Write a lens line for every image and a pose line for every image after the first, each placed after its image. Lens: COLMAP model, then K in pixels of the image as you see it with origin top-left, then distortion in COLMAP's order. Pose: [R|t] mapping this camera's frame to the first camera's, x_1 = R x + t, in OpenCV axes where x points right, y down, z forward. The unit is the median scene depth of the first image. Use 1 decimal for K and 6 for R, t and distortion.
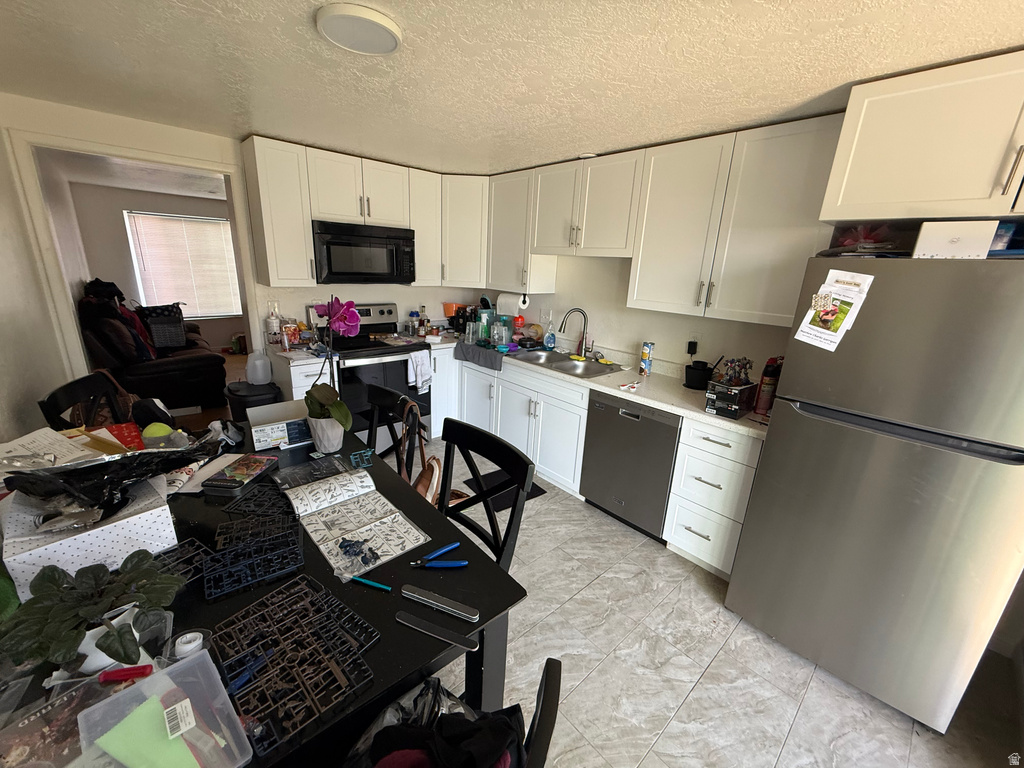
lens RADIAL K [[403.6, 0, 512.0], [0, 403.6, 384.0], [0, 0, 1]] dist [-0.001535, 0.000457]
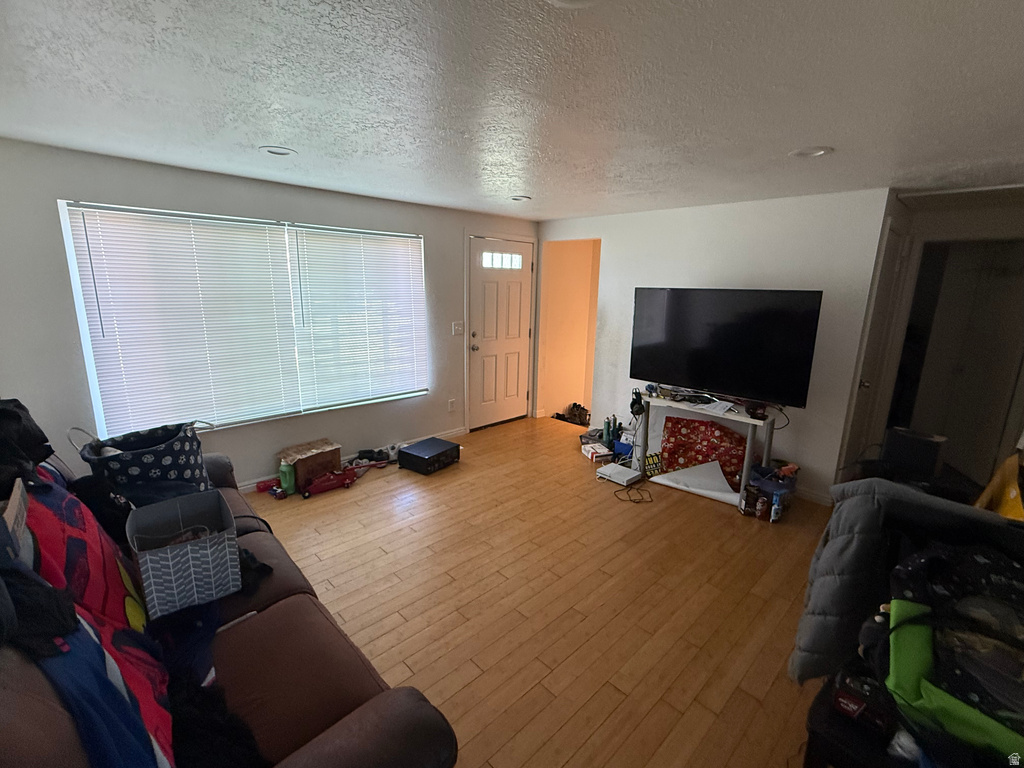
lens RADIAL K [[455.1, 0, 508.3], [0, 455.1, 385.1], [0, 0, 1]] dist [0.000044, -0.000115]
pose [[0.999292, -0.033713, 0.016714, -0.401700], [0.034813, 0.996896, -0.070615, -0.148564], [-0.014282, 0.071147, 0.997364, 0.420479]]
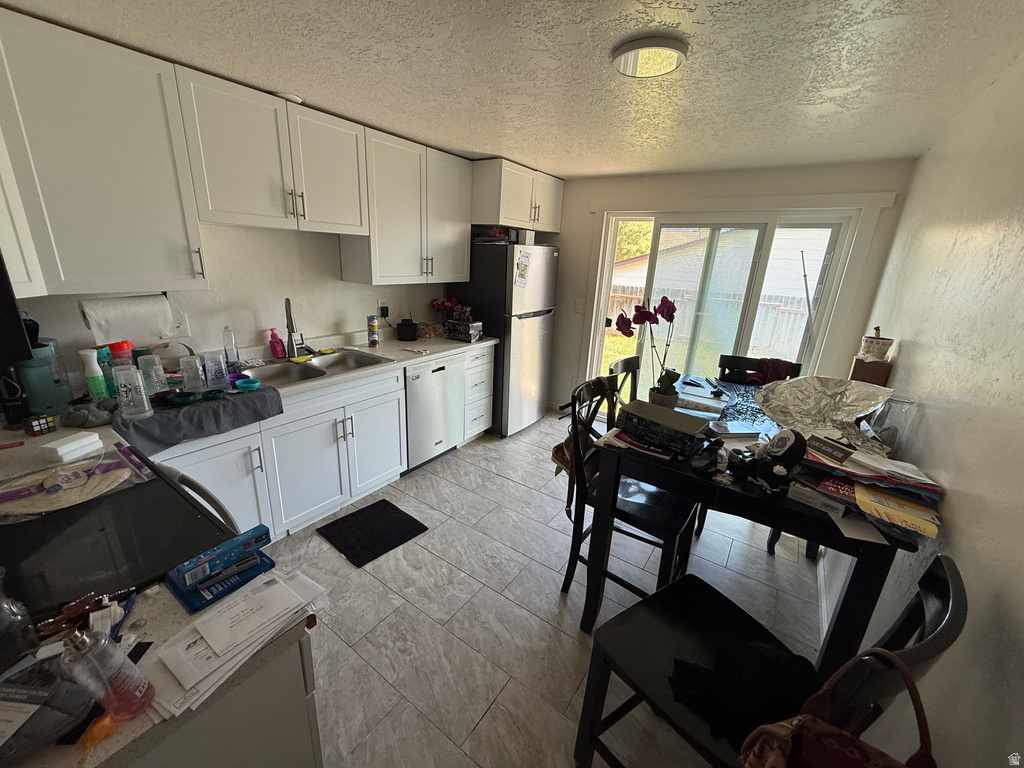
lens RADIAL K [[418.5, 0, 512.0], [0, 418.5, 384.0], [0, 0, 1]] dist [-0.001056, -0.000264]
pose [[-0.231359, -0.347299, 0.908766, -1.048912], [0.217249, 0.892079, 0.396230, -0.385248], [-0.948302, 0.289100, -0.130940, 1.092791]]
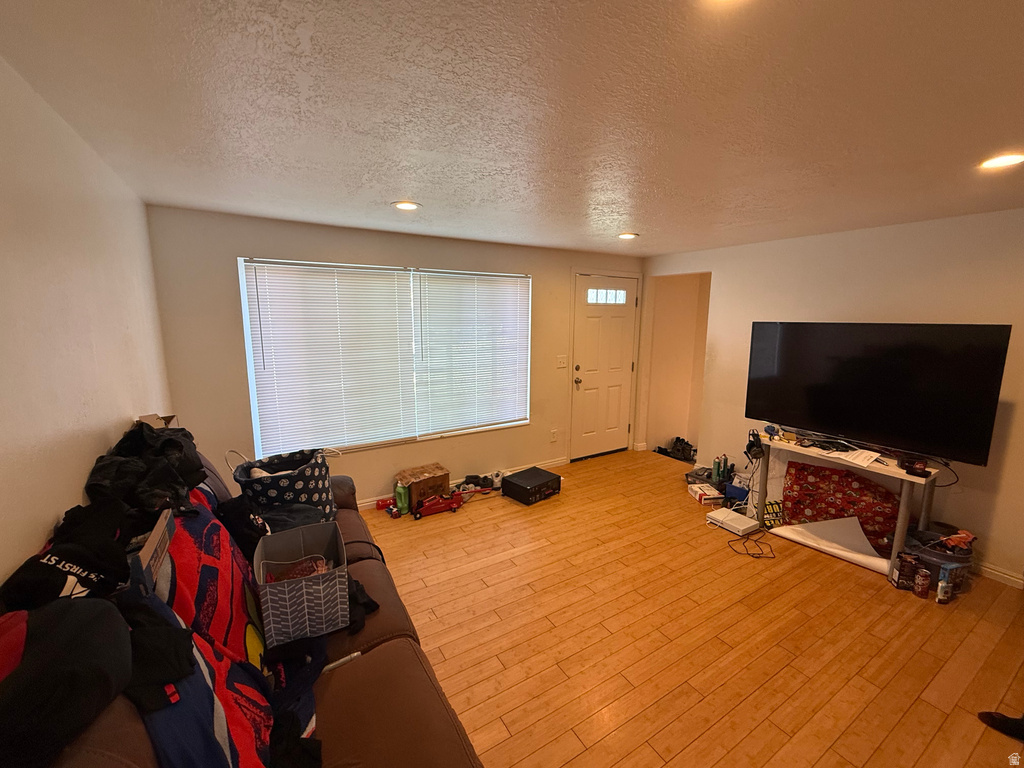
lens RADIAL K [[418.5, 0, 512.0], [0, 418.5, 384.0], [0, 0, 1]] dist [-0.001056, -0.000264]
pose [[0.980293, -0.012007, -0.197182, -0.410422], [-0.014167, 0.991308, -0.130798, -0.163337], [0.197039, 0.131014, 0.971602, 0.451603]]
